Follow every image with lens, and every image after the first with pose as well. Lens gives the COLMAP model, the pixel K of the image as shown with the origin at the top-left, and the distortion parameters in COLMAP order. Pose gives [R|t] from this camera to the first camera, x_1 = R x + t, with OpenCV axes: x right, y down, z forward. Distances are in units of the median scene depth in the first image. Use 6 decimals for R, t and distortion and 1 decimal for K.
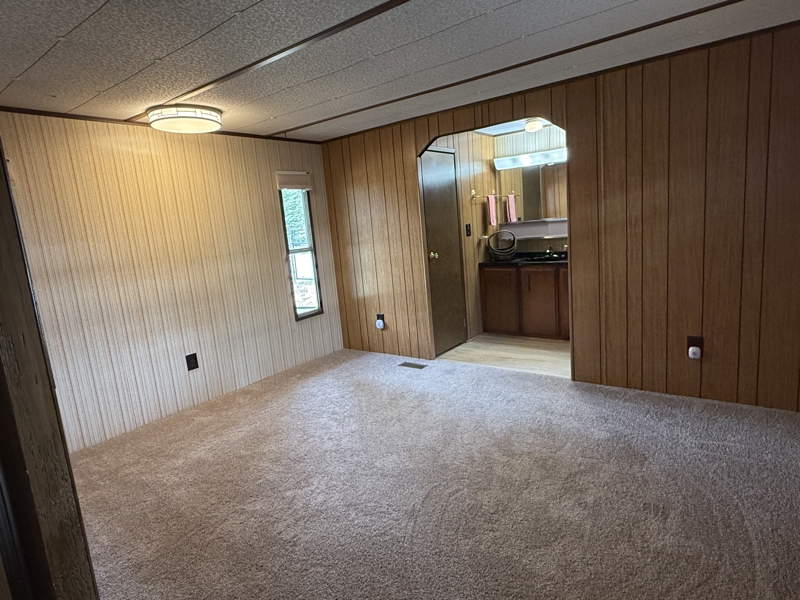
lens RADIAL K [[460.6, 0, 397.5], [0, 460.6, 297.2], [0, 0, 1]] dist [0.001866, 0.004816]
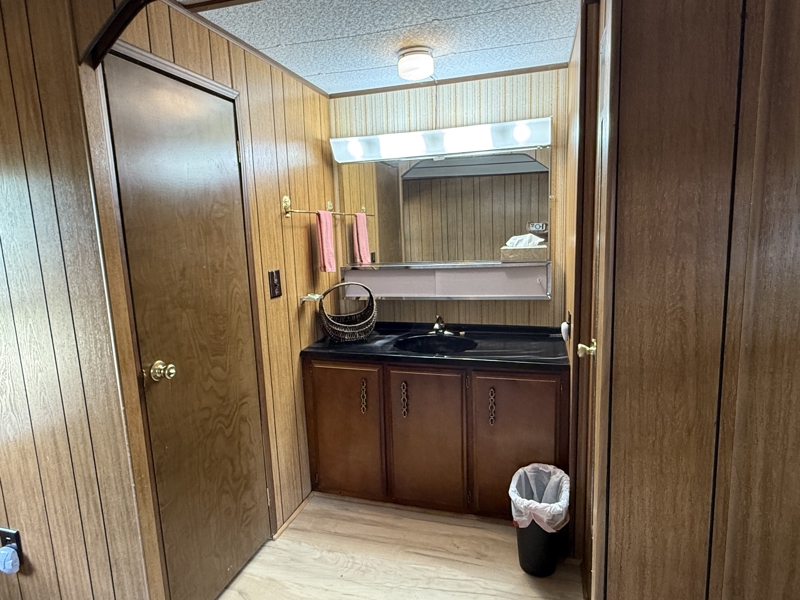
lens RADIAL K [[460.6, 0, 397.9], [0, 460.6, 302.0], [0, 0, 1]] dist [0.001866, 0.004816]
pose [[0.936119, -0.004561, 0.351653, 0.104332], [0.015266, 0.999500, -0.027676, -0.110412], [-0.351351, 0.031277, 0.935721, 0.522820]]
